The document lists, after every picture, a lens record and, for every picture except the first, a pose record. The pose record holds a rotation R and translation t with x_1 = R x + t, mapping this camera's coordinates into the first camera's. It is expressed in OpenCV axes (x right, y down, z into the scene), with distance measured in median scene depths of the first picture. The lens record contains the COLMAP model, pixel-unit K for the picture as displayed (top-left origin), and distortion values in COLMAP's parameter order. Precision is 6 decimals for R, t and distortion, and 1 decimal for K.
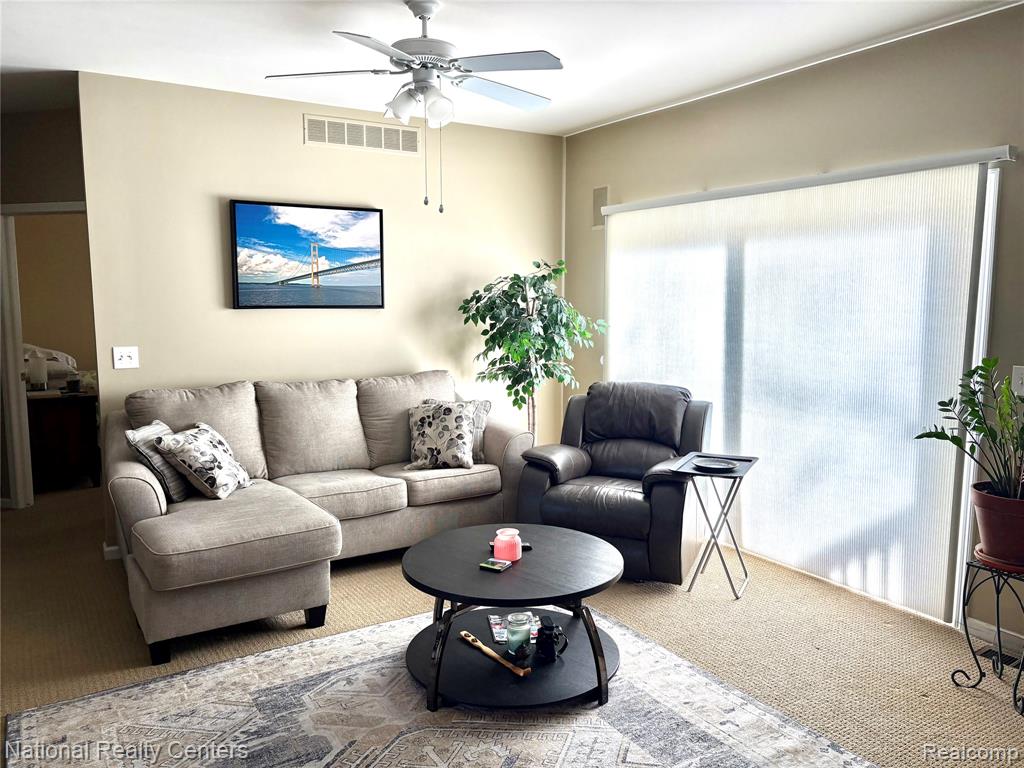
lens RADIAL K [[770.1, 0, 511.5], [0, 770.1, 391.0], [0, 0, 1]] dist [0.022723, -0.021470]
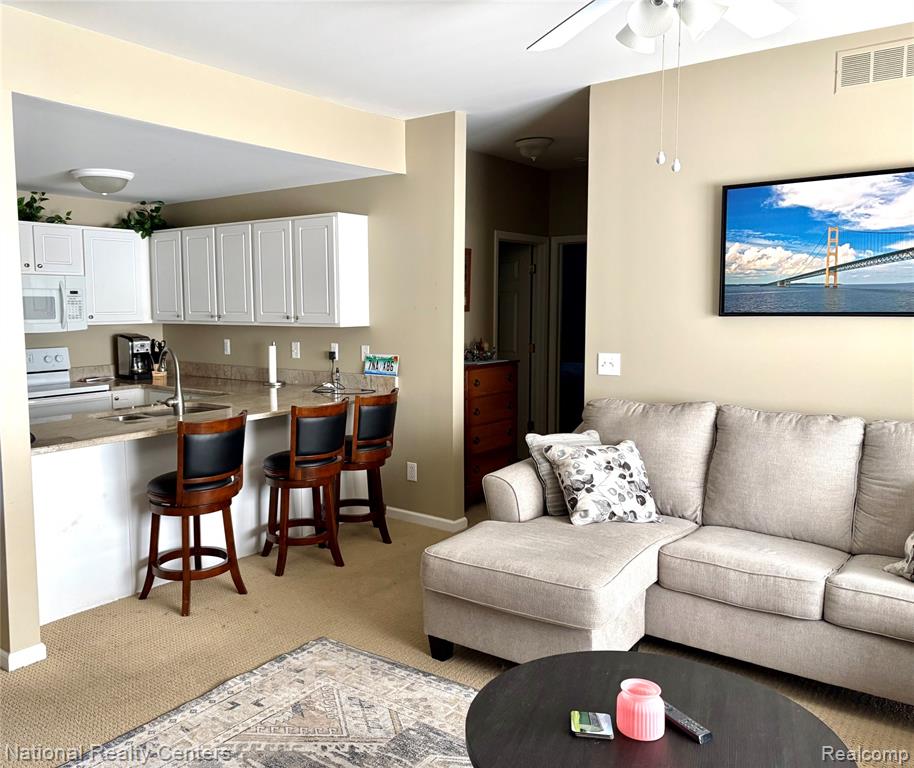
lens RADIAL K [[793.8, 0, 455.6], [0, 793.8, 375.8], [0, 0, 1]] dist [0.035757, -0.015844]
pose [[0.335695, 0.082327, -0.938366, 0.362882], [-0.106527, 0.993101, 0.049019, -0.053348], [0.935928, 0.083506, 0.342149, 0.438780]]
